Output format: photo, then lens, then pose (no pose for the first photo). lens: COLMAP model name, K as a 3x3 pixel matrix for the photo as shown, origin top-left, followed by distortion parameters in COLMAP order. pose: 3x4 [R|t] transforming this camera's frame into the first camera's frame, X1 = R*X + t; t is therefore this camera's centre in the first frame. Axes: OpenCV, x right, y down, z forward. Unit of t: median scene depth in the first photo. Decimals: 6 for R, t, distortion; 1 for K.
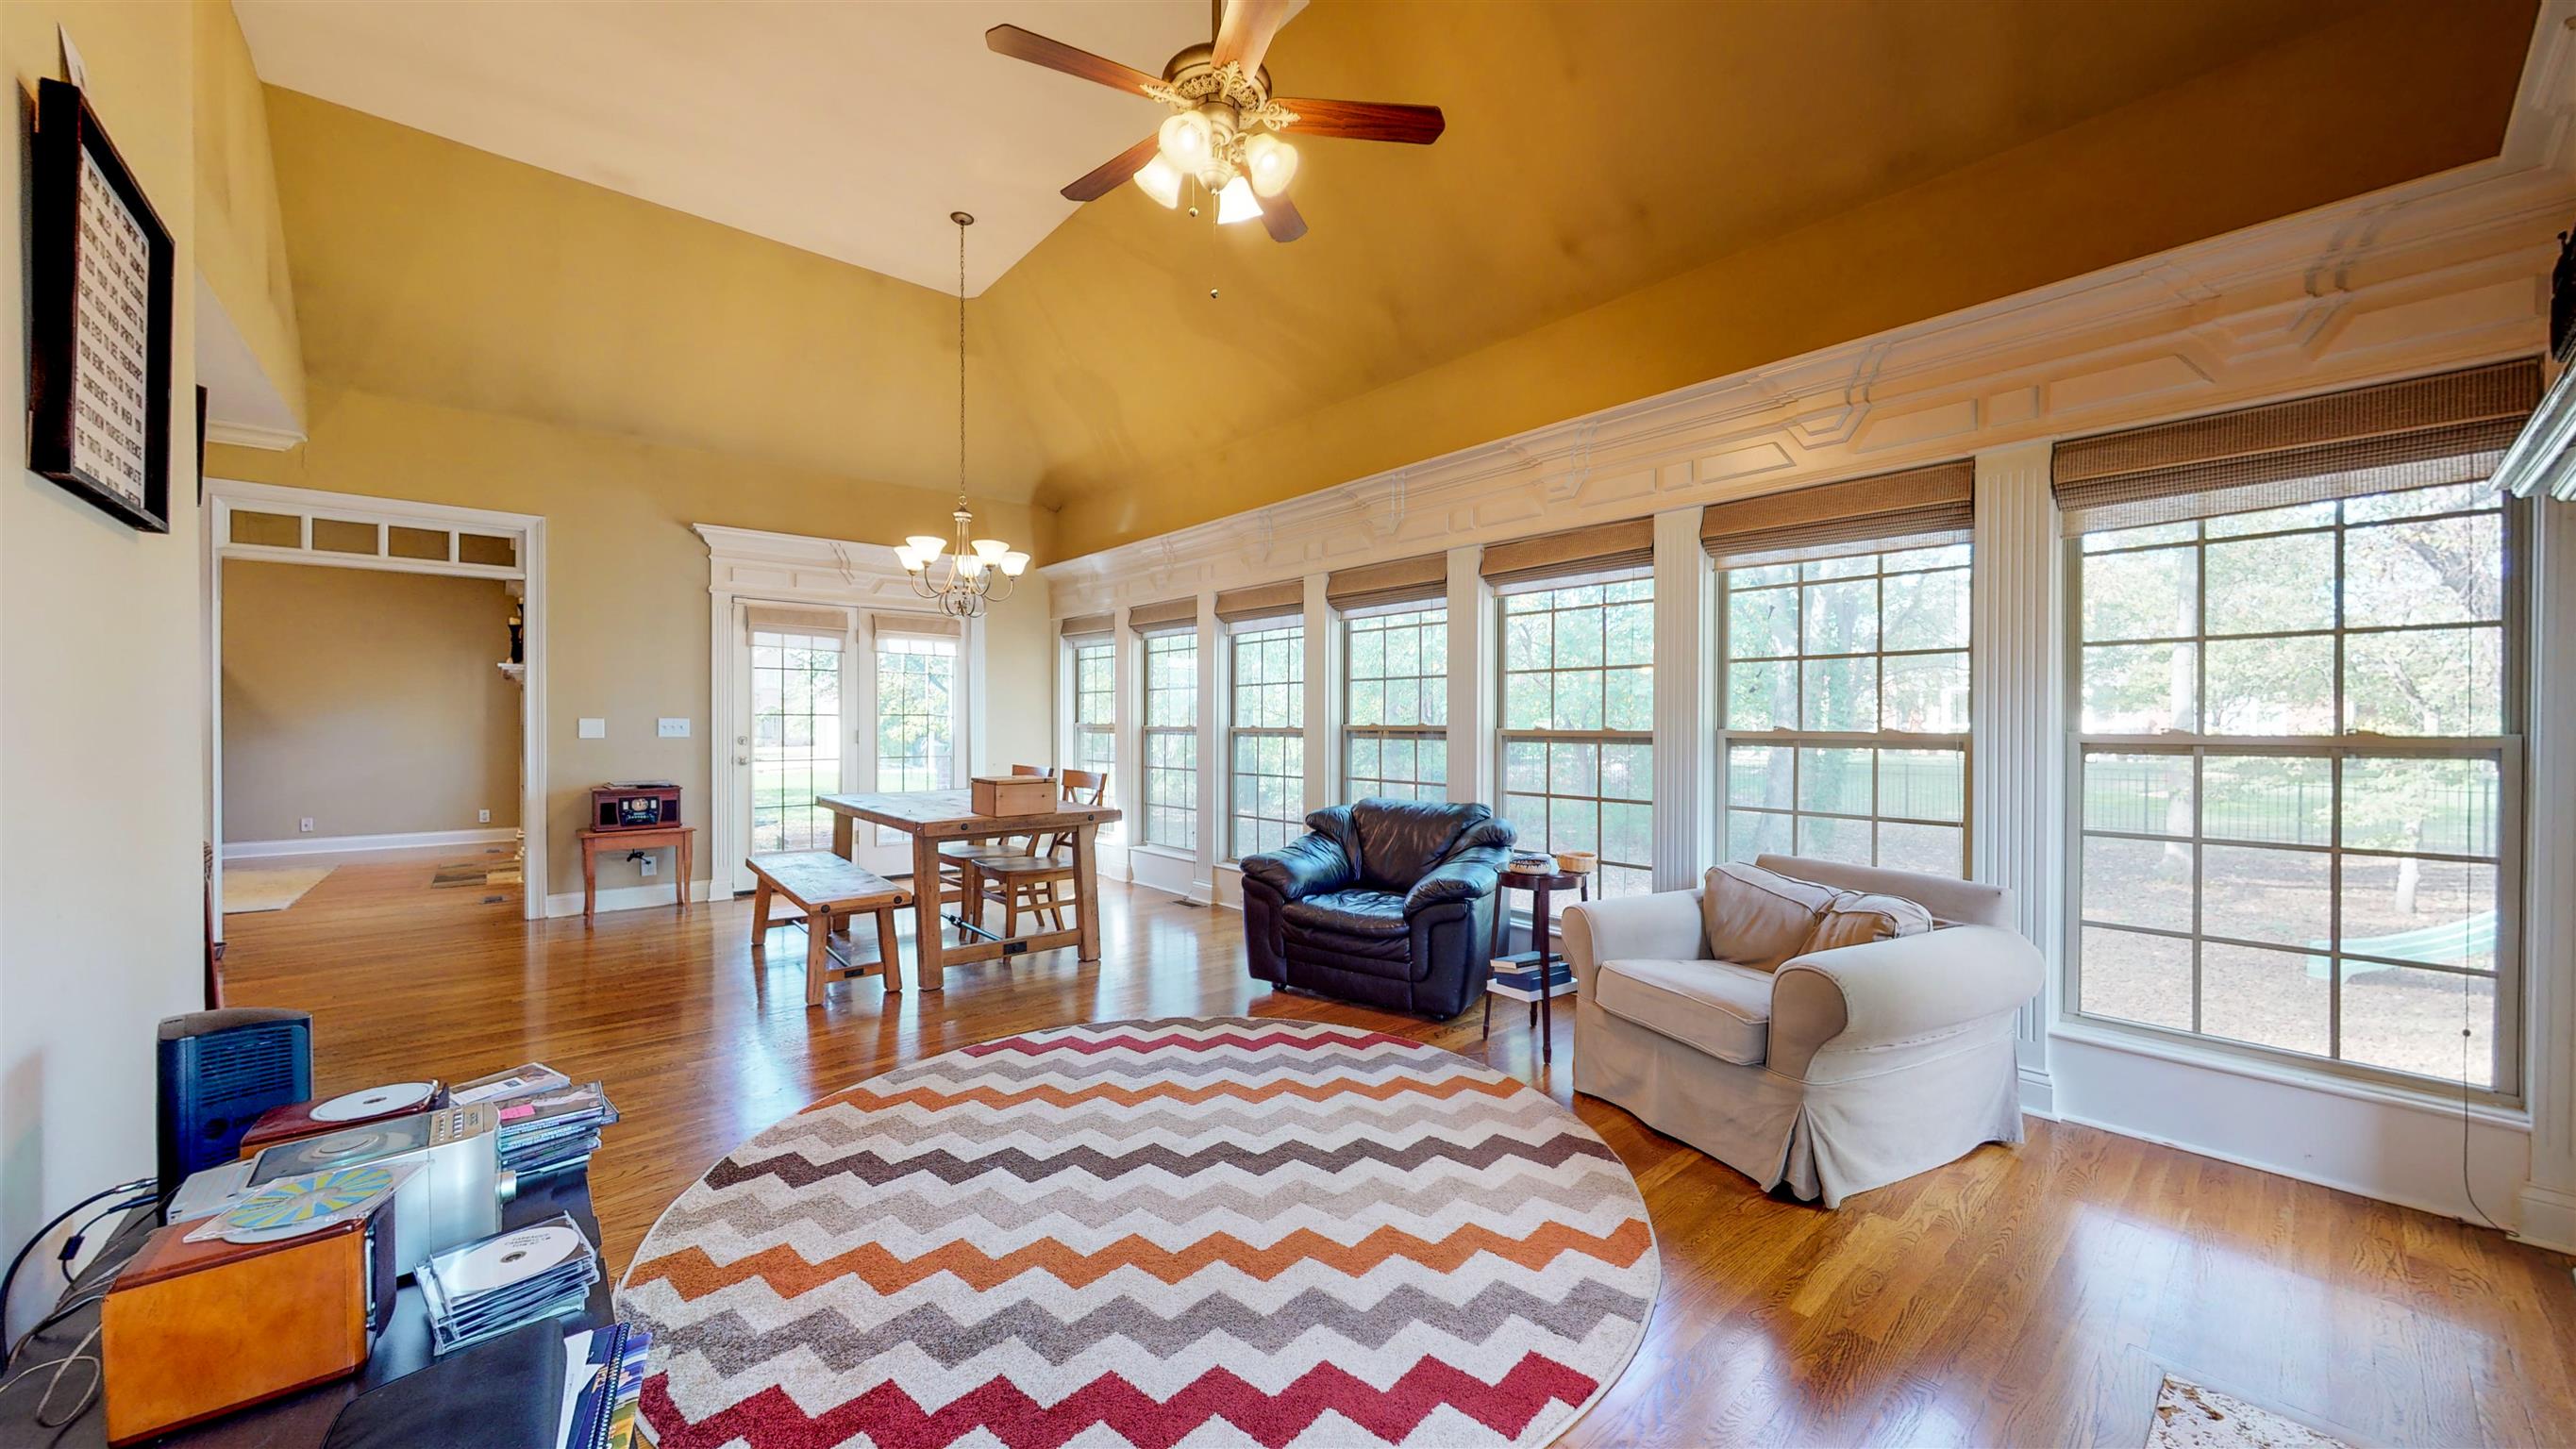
lens RADIAL K [[938.5, 0, 1290.4], [0, 938.5, 729.1], [0, 0, 1]] dist [0.001287, 0.000081]
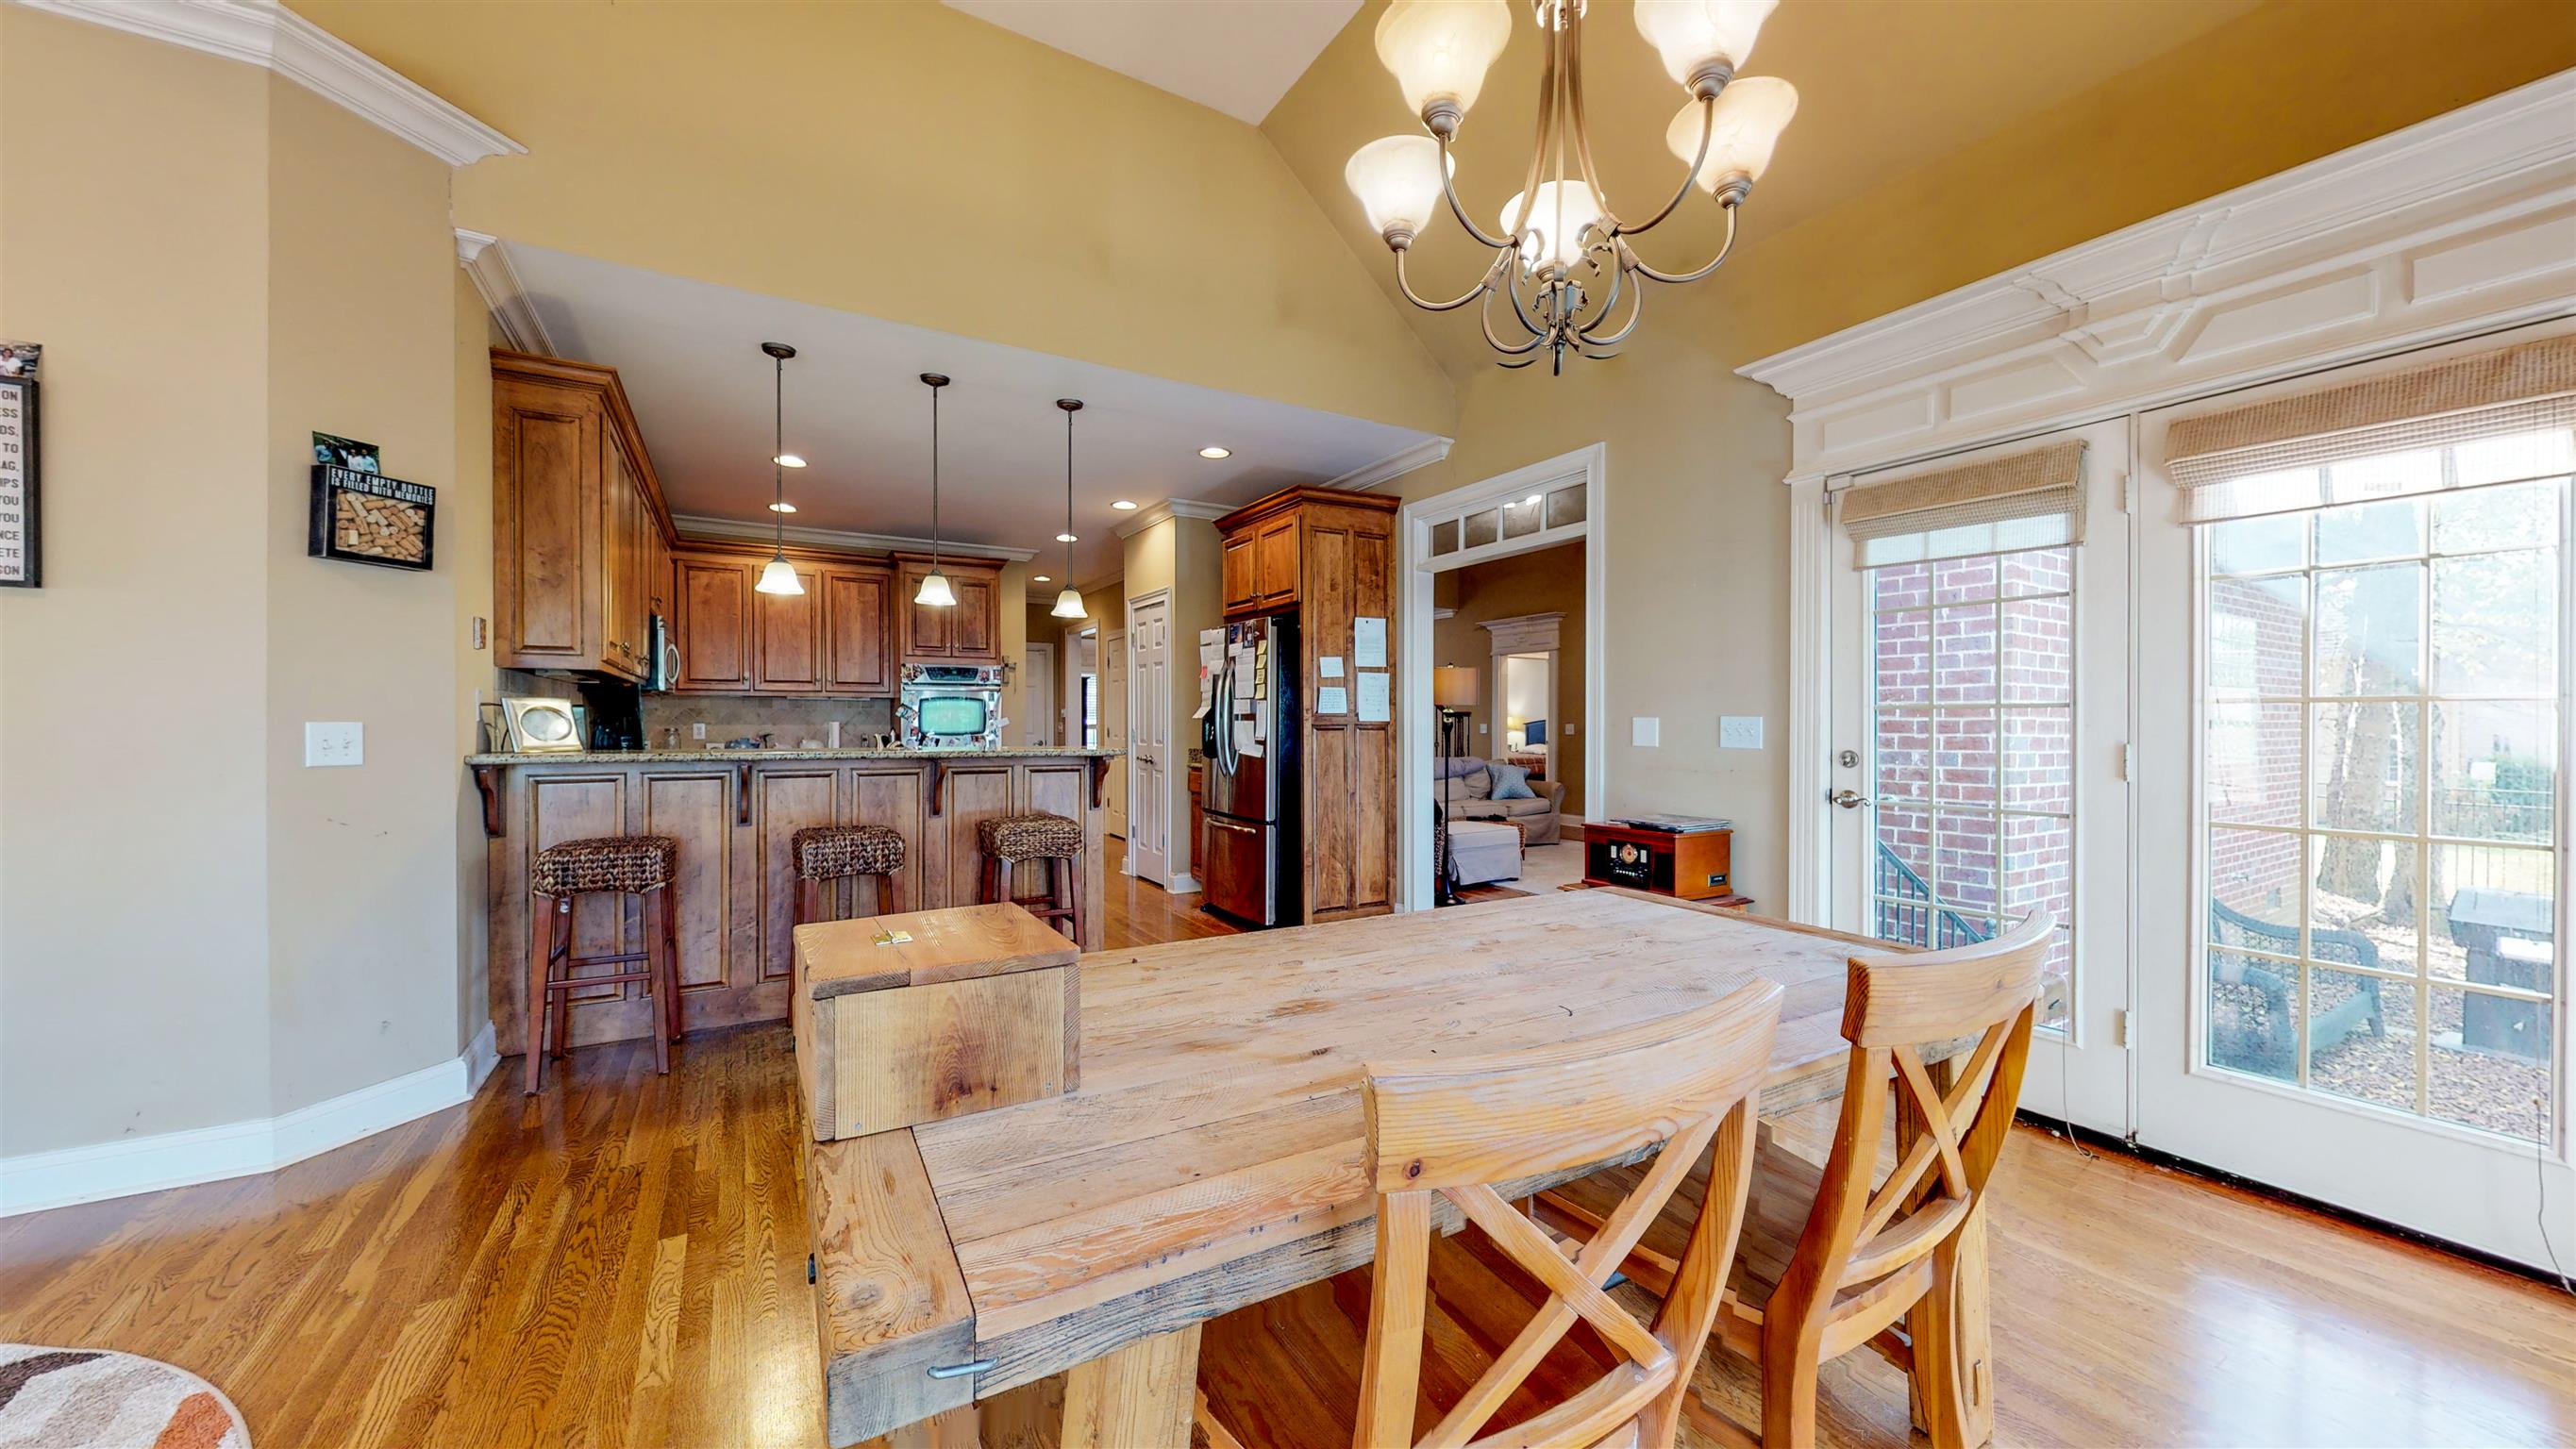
lens RADIAL K [[938.5, 0, 1290.4], [0, 938.5, 729.1], [0, 0, 1]] dist [0.001287, 0.000081]
pose [[-0.189688, 0.004528, -0.981834, -0.030818], [-0.006382, 0.999963, 0.005844, -0.005482], [0.981824, 0.007375, -0.189652, 0.882419]]
